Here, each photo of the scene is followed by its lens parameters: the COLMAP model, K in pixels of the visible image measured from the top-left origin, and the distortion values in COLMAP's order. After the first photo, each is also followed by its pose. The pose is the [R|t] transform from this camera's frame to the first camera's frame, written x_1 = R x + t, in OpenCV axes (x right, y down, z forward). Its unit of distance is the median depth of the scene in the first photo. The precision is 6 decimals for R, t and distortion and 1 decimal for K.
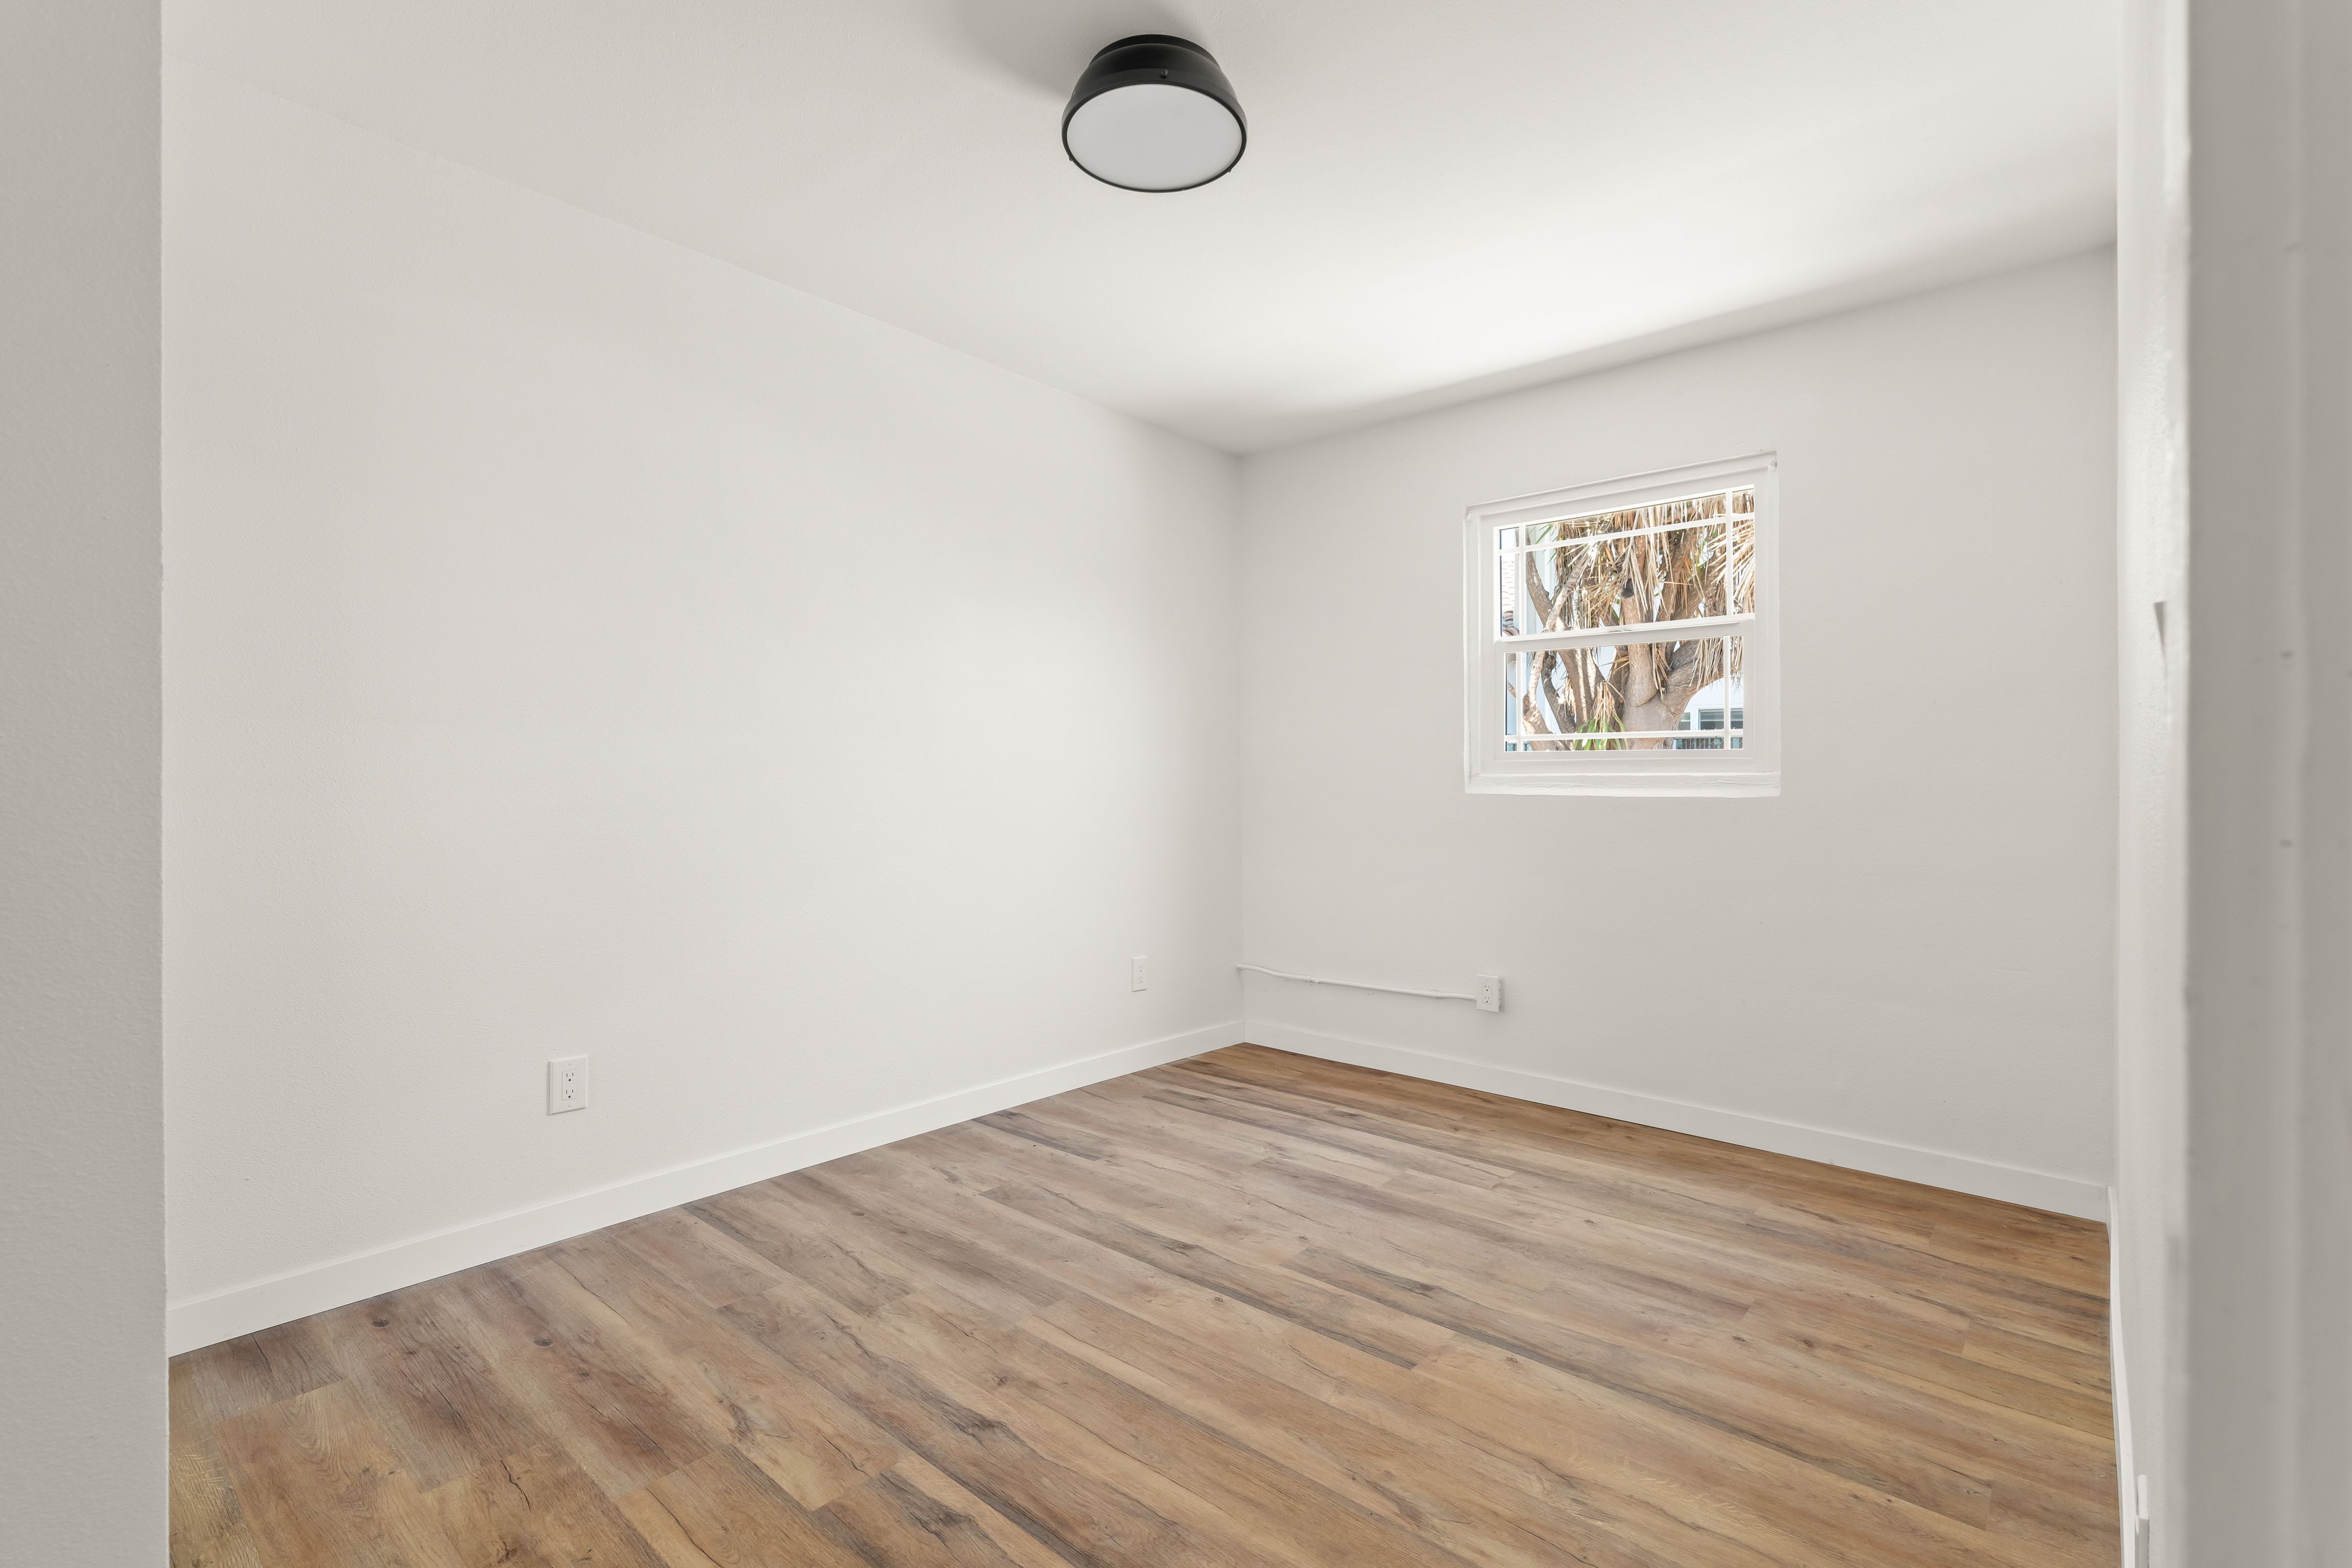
lens RADIAL K [[1053.8, 0, 1177.0], [0, 1053.8, 783.5], [0, 0, 1]] dist [-0.007310, 0.002122]
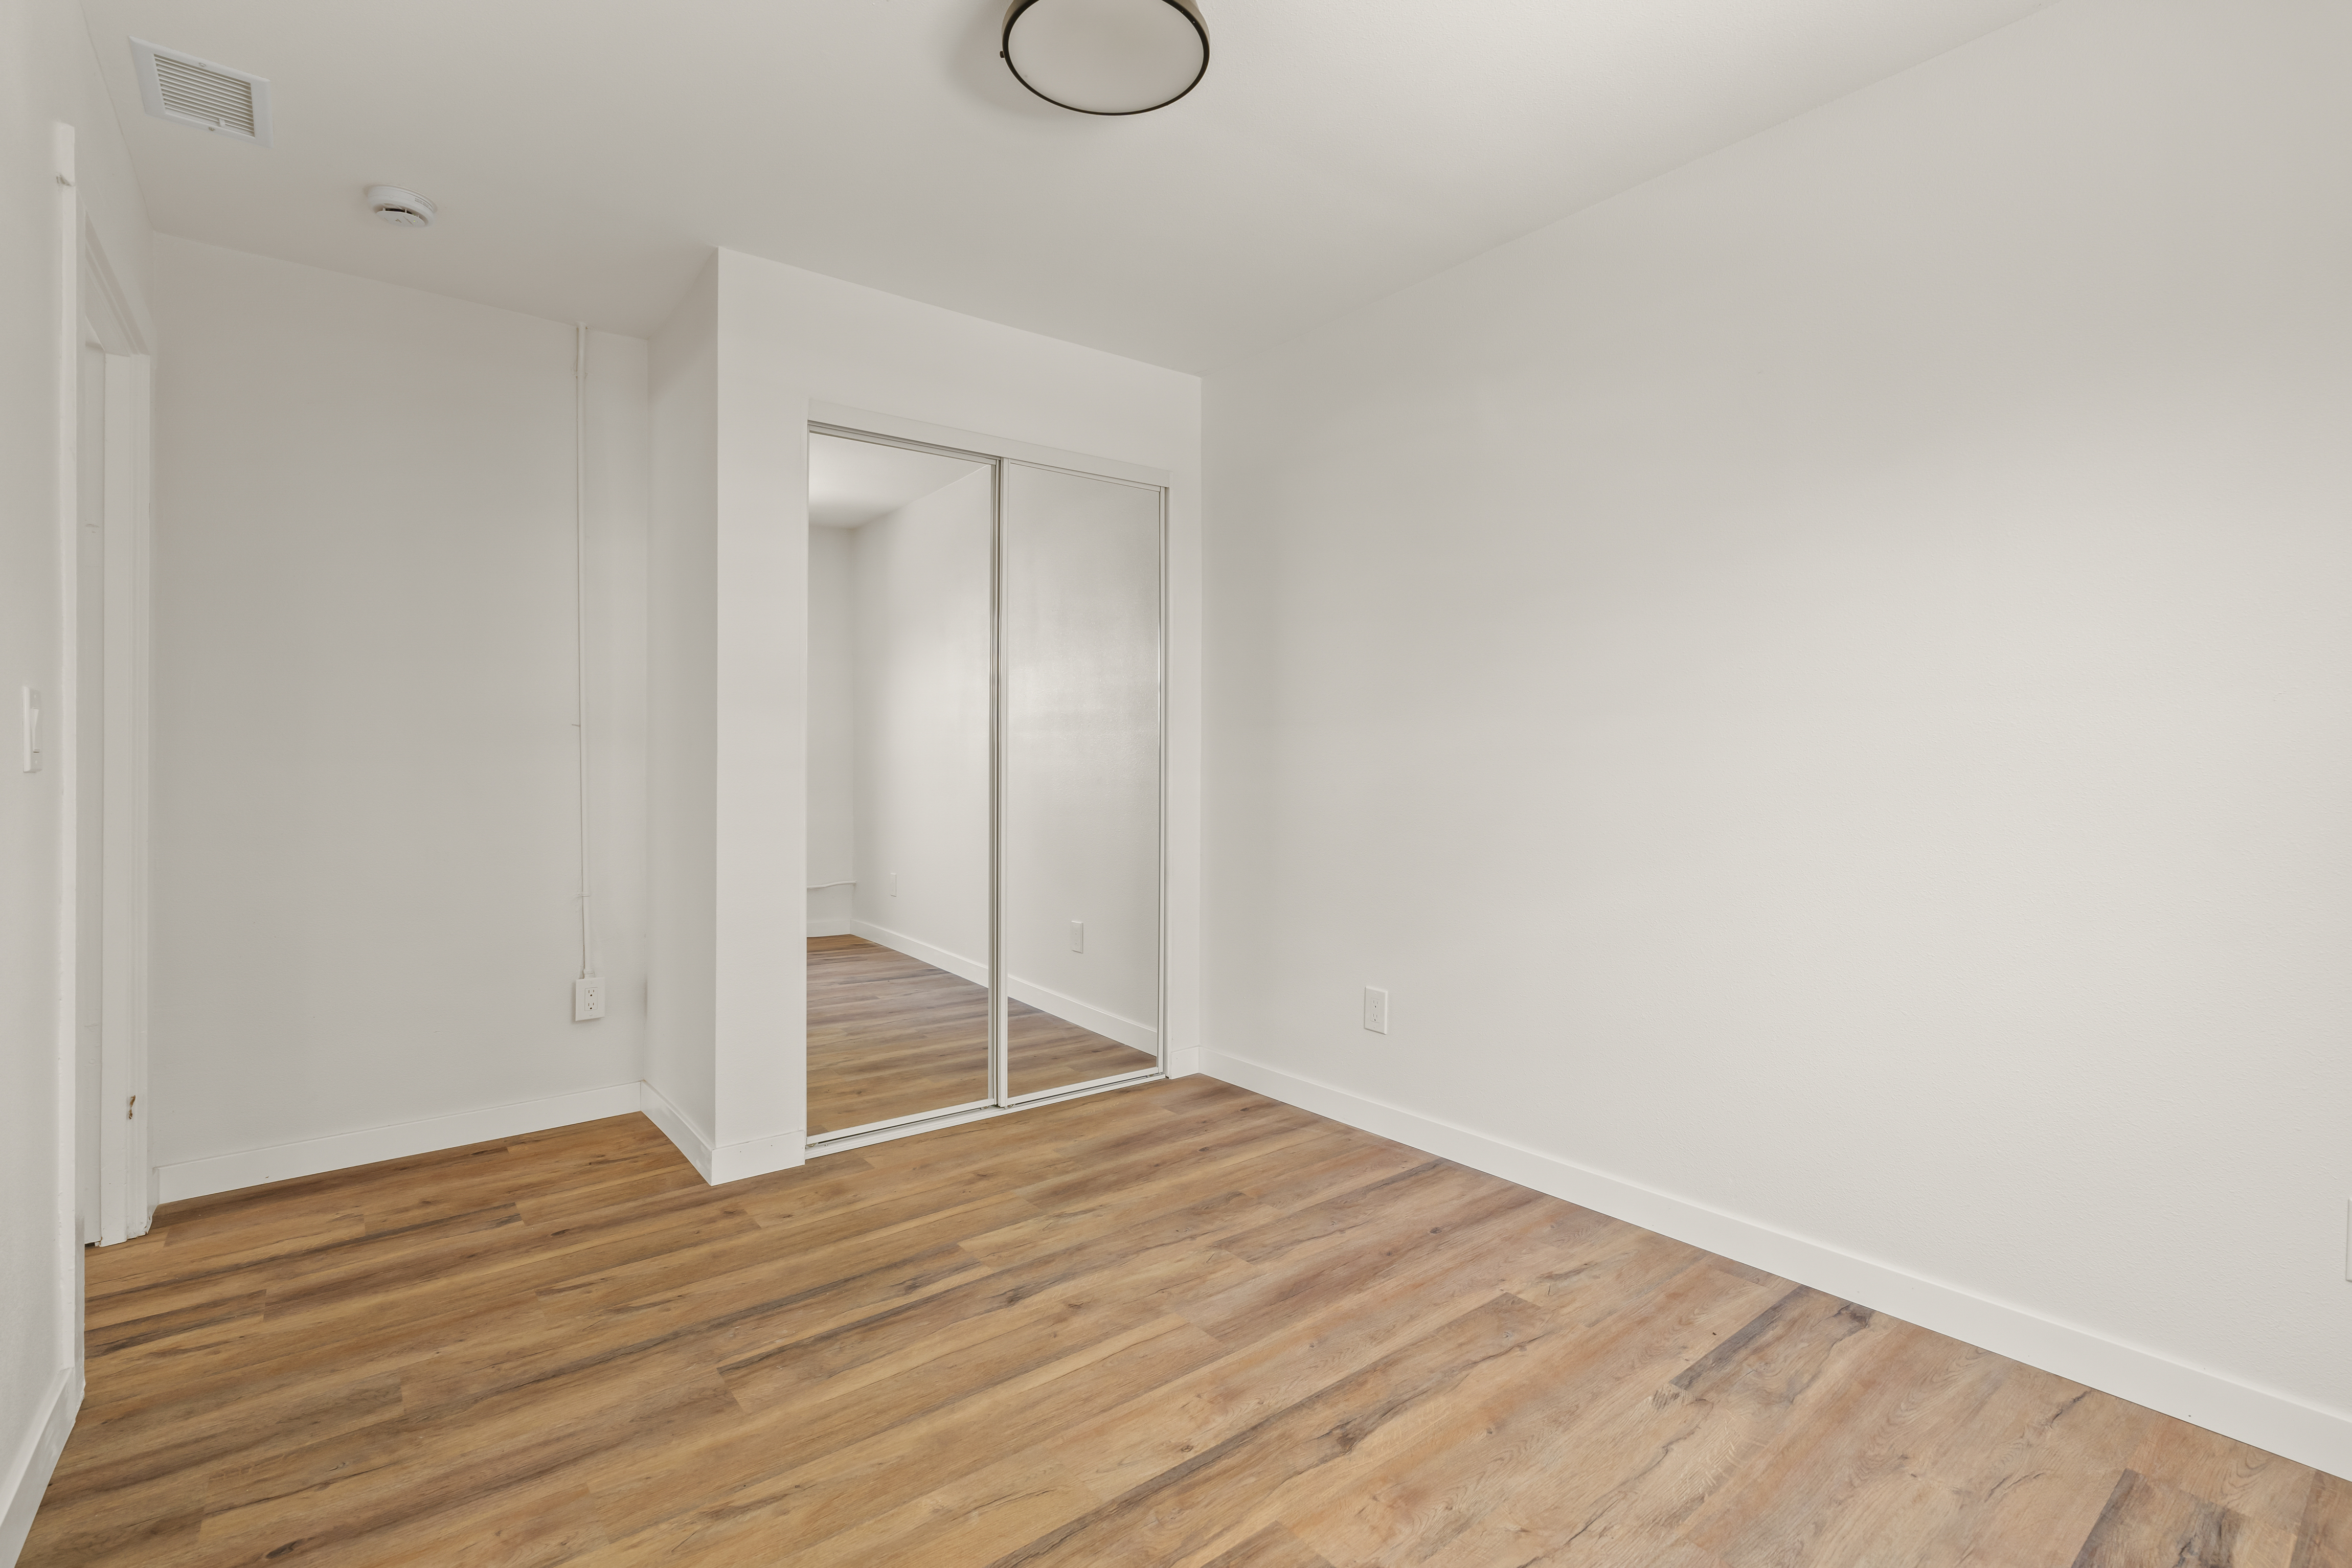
lens RADIAL K [[1053.8, 0, 1176.1], [0, 1053.8, 773.7], [0, 0, 1]] dist [-0.007310, 0.002122]
pose [[-0.172569, 0.008469, -0.984961, 0.751817], [-0.000300, 0.999963, 0.008651, -0.005784], [0.984997, 0.001789, -0.172560, 1.071457]]
